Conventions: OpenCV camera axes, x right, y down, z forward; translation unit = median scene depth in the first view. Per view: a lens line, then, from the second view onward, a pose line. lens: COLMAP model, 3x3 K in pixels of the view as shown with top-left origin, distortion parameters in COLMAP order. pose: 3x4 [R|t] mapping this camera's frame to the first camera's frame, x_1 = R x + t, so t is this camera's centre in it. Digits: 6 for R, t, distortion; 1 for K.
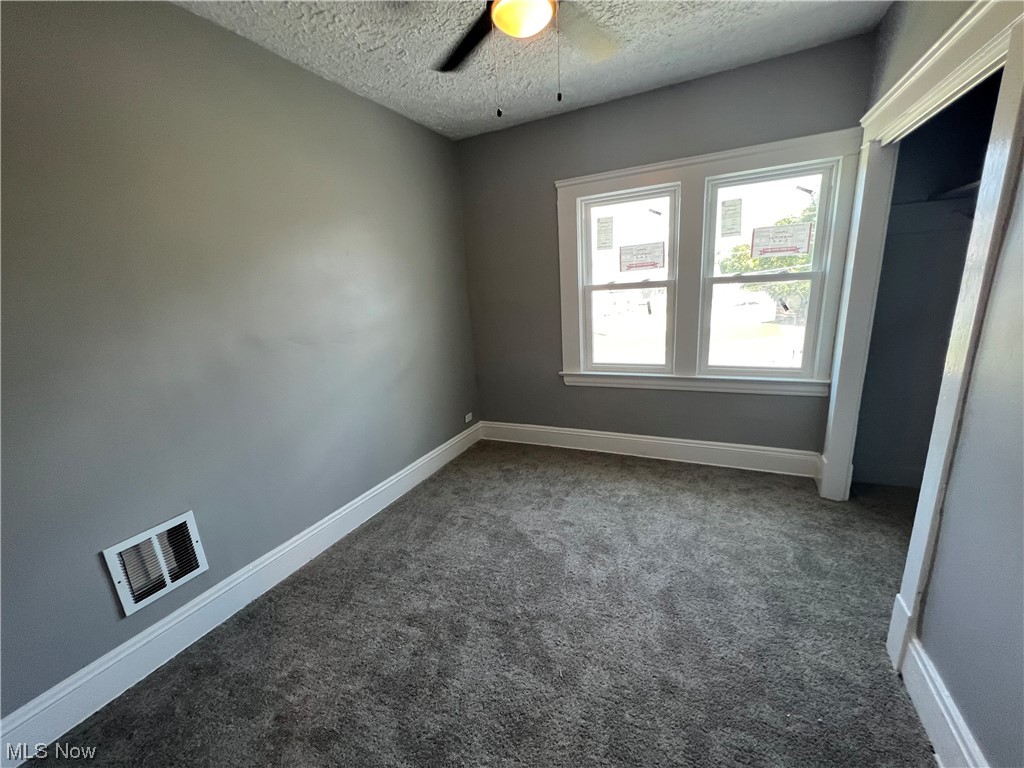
lens RADIAL K [[409.7, 0, 510.8], [0, 409.7, 386.6], [0, 0, 1]] dist [-0.000360, -0.000014]
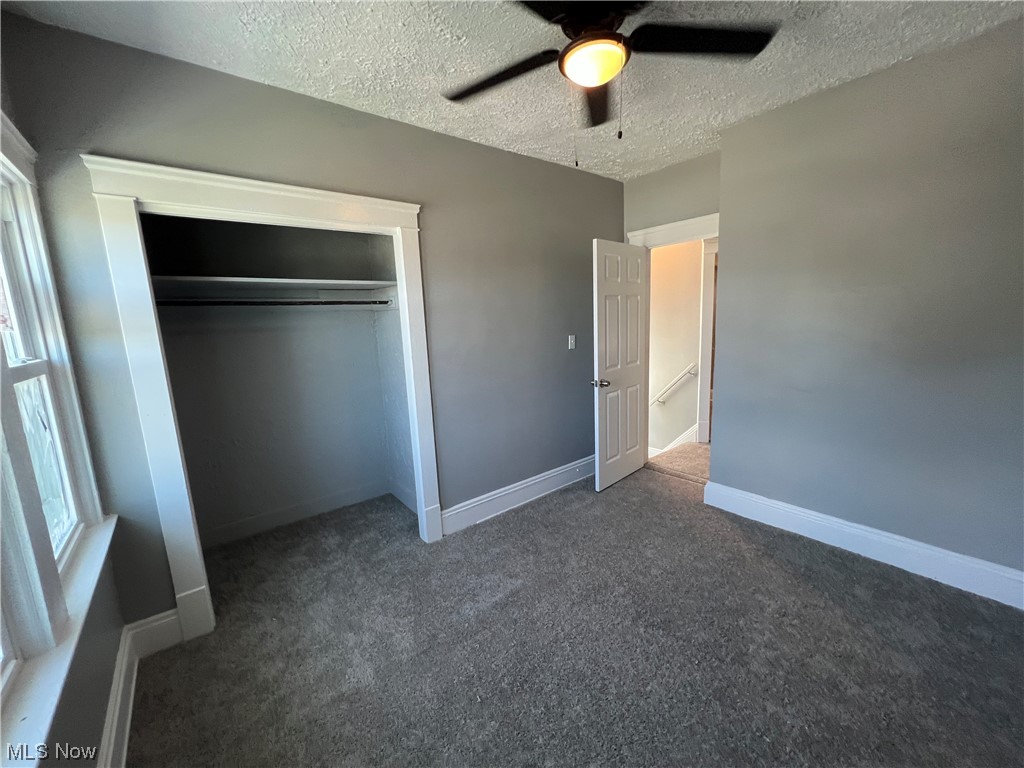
lens RADIAL K [[409.7, 0, 510.8], [0, 409.7, 386.6], [0, 0, 1]] dist [-0.000360, -0.000014]
pose [[-0.899944, 0.035764, 0.434536, -0.090138], [0.207767, 0.911375, 0.355286, -0.262635], [-0.383319, 0.410020, -0.827617, 1.033897]]
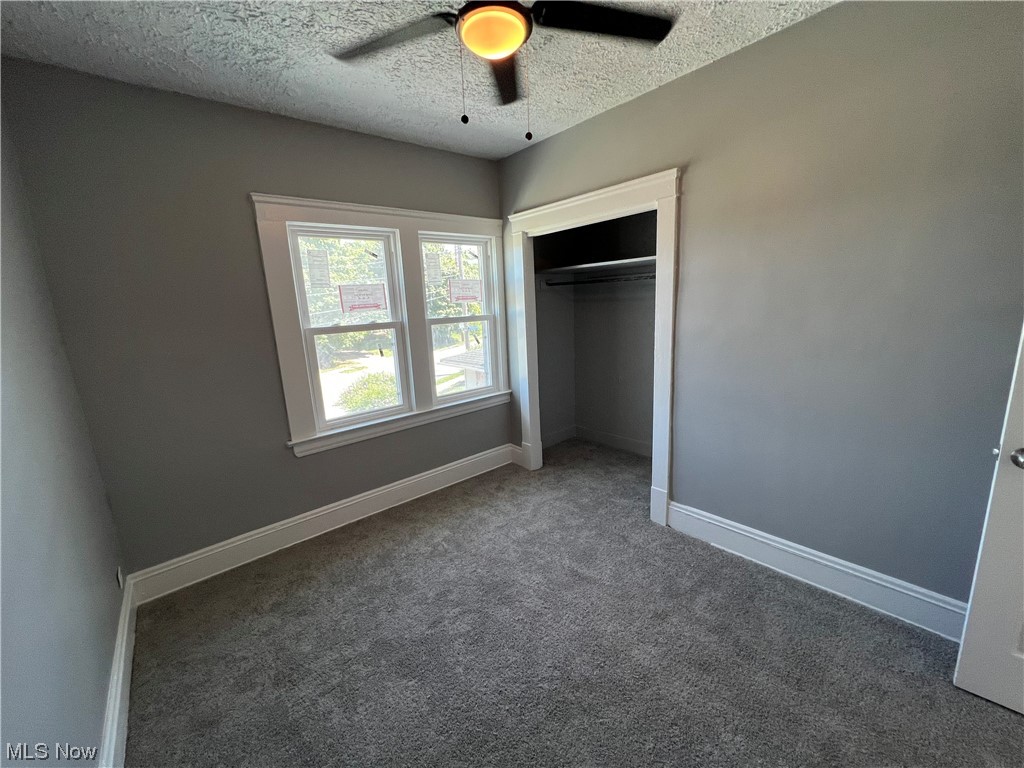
lens RADIAL K [[409.7, 0, 510.8], [0, 409.7, 386.6], [0, 0, 1]] dist [-0.000360, -0.000014]
pose [[0.400120, -0.138368, 0.905957, -0.422217], [0.251905, 0.967065, 0.036446, -0.066053], [-0.881163, 0.213633, 0.421798, 0.339391]]
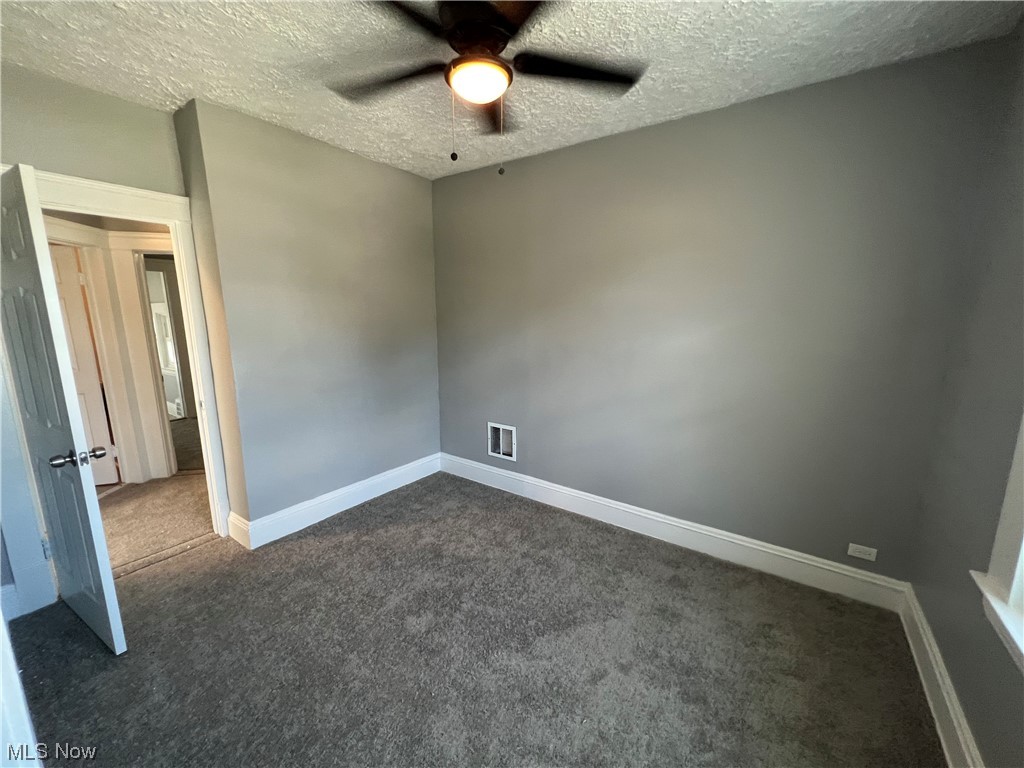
lens RADIAL K [[409.7, 0, 510.8], [0, 409.7, 386.6], [0, 0, 1]] dist [-0.000360, -0.000014]
pose [[-0.158577, 0.240175, -0.957690, 0.569426], [-0.233842, 0.933231, 0.272761, -0.219922], [0.959256, 0.267201, -0.091826, 0.645599]]
